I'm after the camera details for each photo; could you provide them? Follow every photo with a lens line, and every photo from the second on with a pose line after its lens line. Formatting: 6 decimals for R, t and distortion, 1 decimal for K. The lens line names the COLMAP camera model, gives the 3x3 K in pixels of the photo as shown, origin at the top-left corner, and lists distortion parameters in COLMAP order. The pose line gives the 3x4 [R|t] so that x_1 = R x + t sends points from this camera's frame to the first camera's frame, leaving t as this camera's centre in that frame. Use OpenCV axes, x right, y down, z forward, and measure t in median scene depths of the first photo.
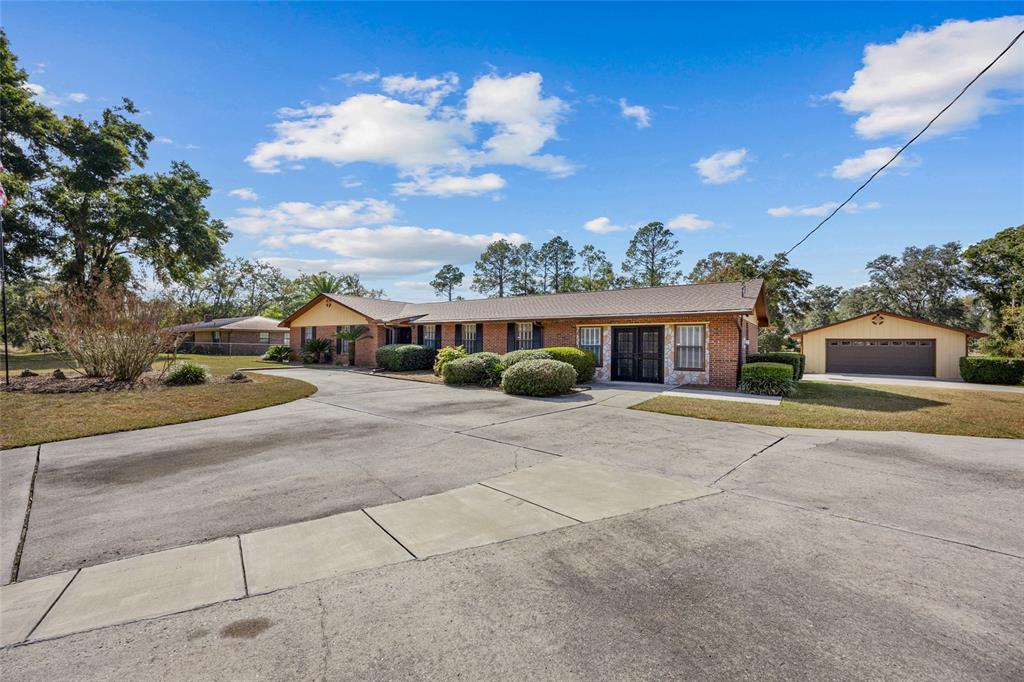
lens RADIAL K [[413.9, 0, 509.6], [0, 413.9, 342.7], [0, 0, 1]] dist [0.001797, -0.000633]
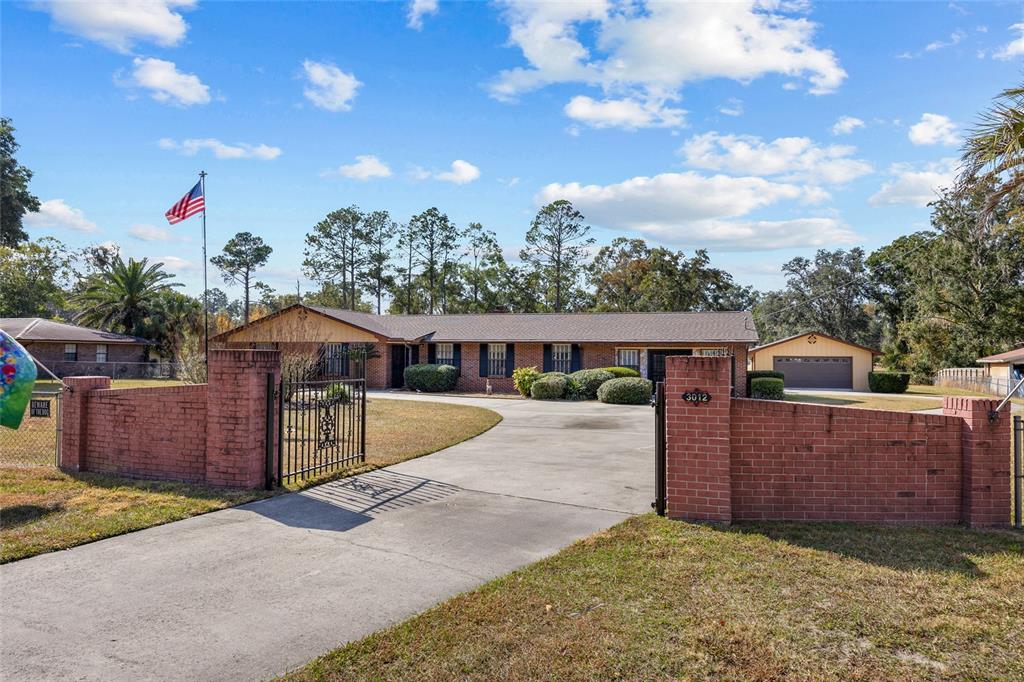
lens RADIAL K [[662.9, 0, 513.8], [0, 662.9, 338.7], [0, 0, 1]] dist [-0.001321, 0.000238]
pose [[0.942099, 0.007135, 0.335258, -0.153936], [0.000209, 0.999761, -0.021864, -0.005732], [-0.335334, 0.020669, 0.941872, -0.136659]]
